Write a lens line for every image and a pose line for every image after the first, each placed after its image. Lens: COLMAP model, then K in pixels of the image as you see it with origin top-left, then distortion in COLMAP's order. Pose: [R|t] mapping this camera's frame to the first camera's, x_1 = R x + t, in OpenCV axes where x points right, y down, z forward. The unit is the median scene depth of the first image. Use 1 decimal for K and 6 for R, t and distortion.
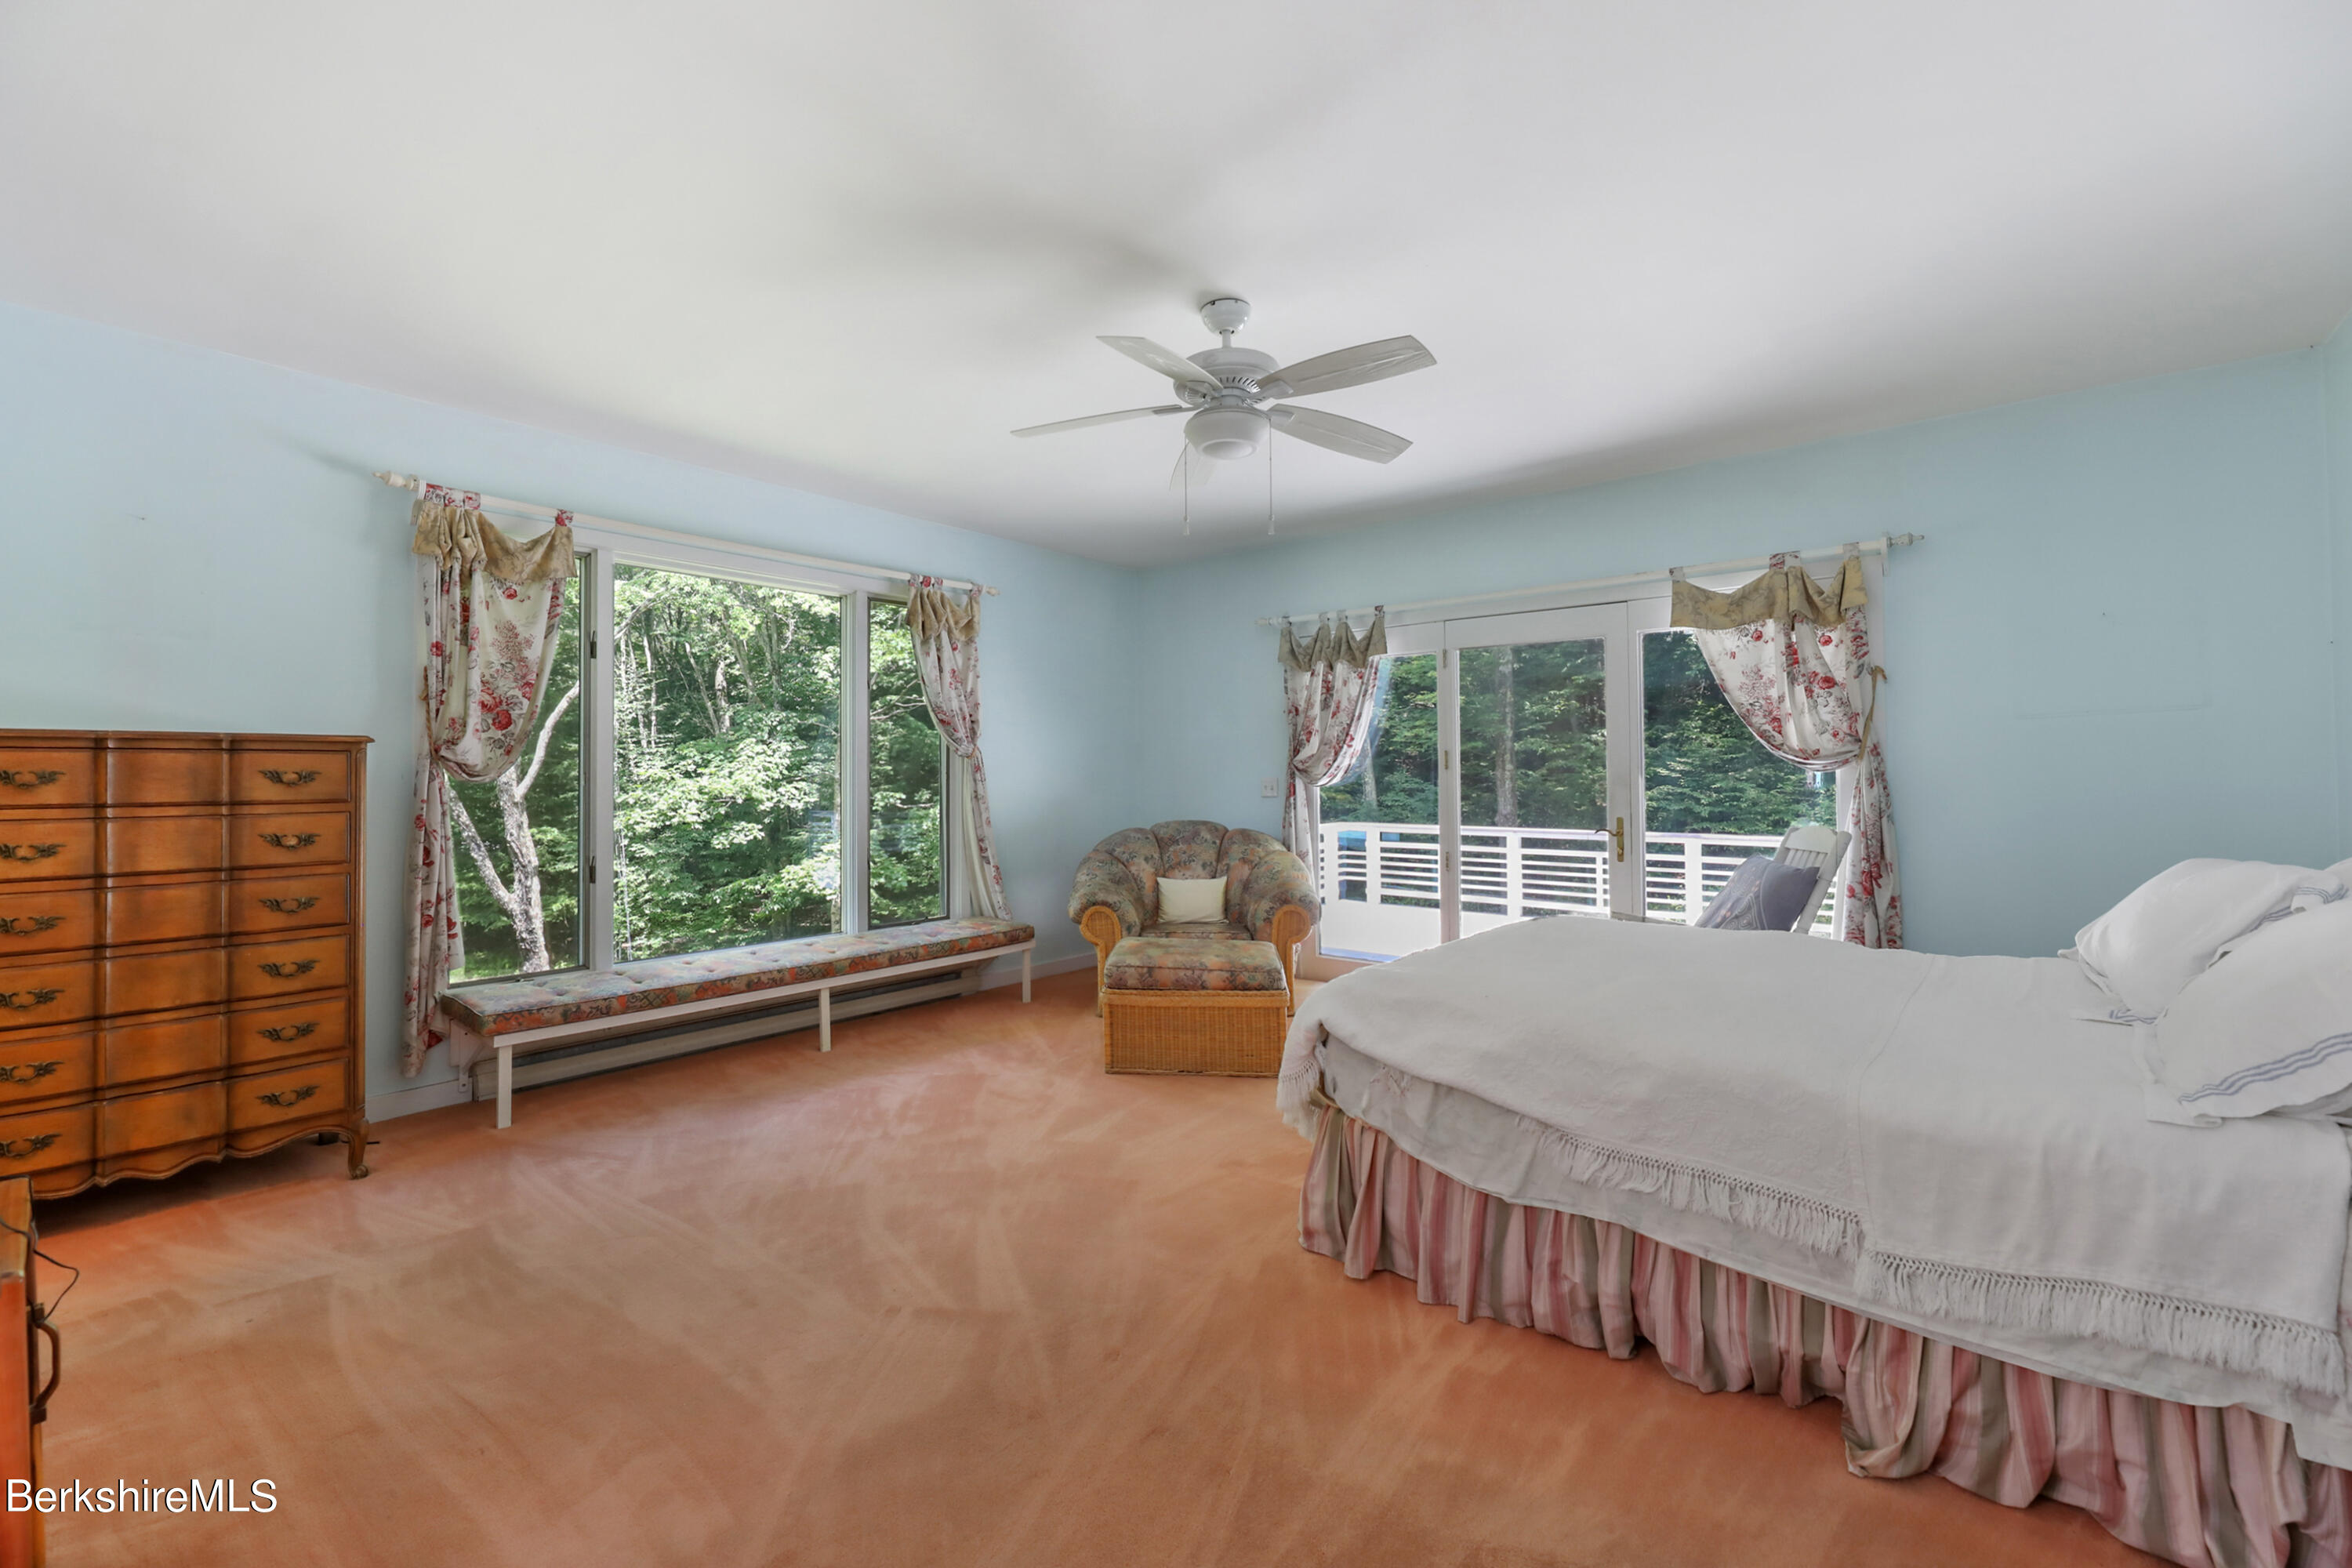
lens RADIAL K [[965.8, 0, 1179.7], [0, 965.8, 774.1], [0, 0, 1]] dist [-0.002591, -0.000003]
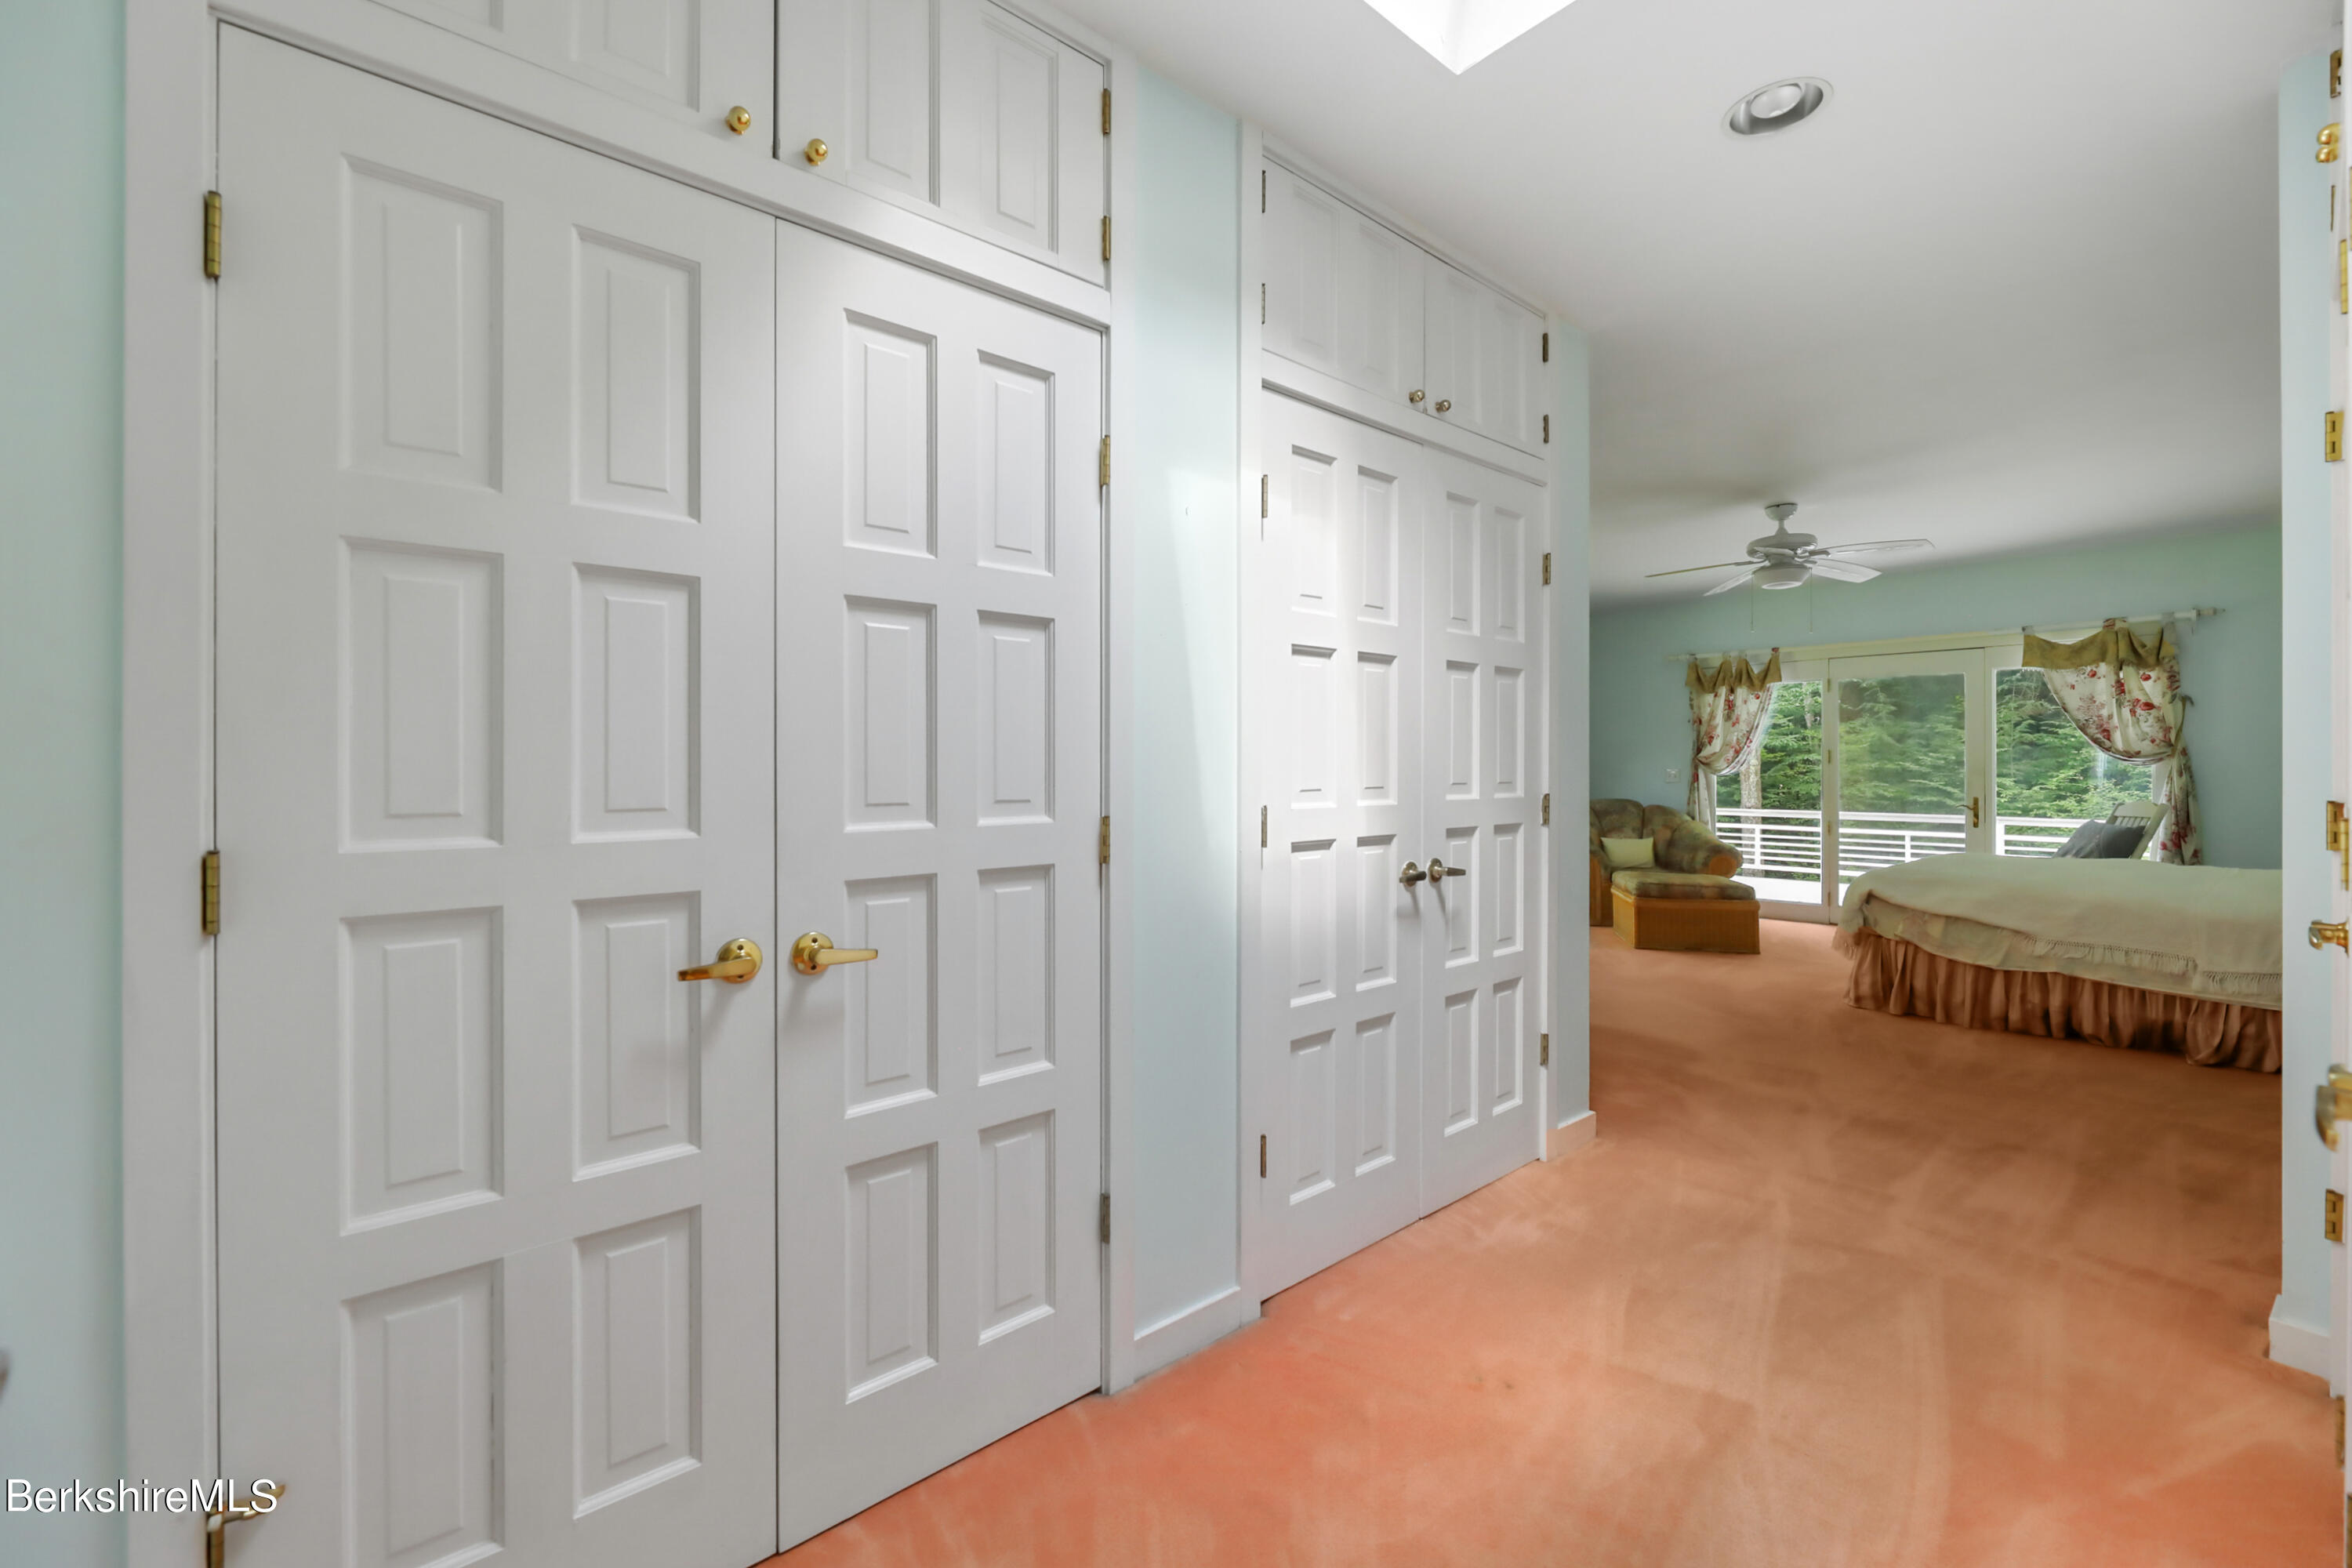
lens RADIAL K [[965.8, 0, 1169.0], [0, 965.8, 781.4], [0, 0, 1]] dist [-0.002591, -0.000003]
pose [[0.986773, 0.007327, -0.161941, -0.592562], [-0.005015, 0.999880, 0.014677, 0.007543], [0.162029, -0.013671, 0.986691, -0.732294]]
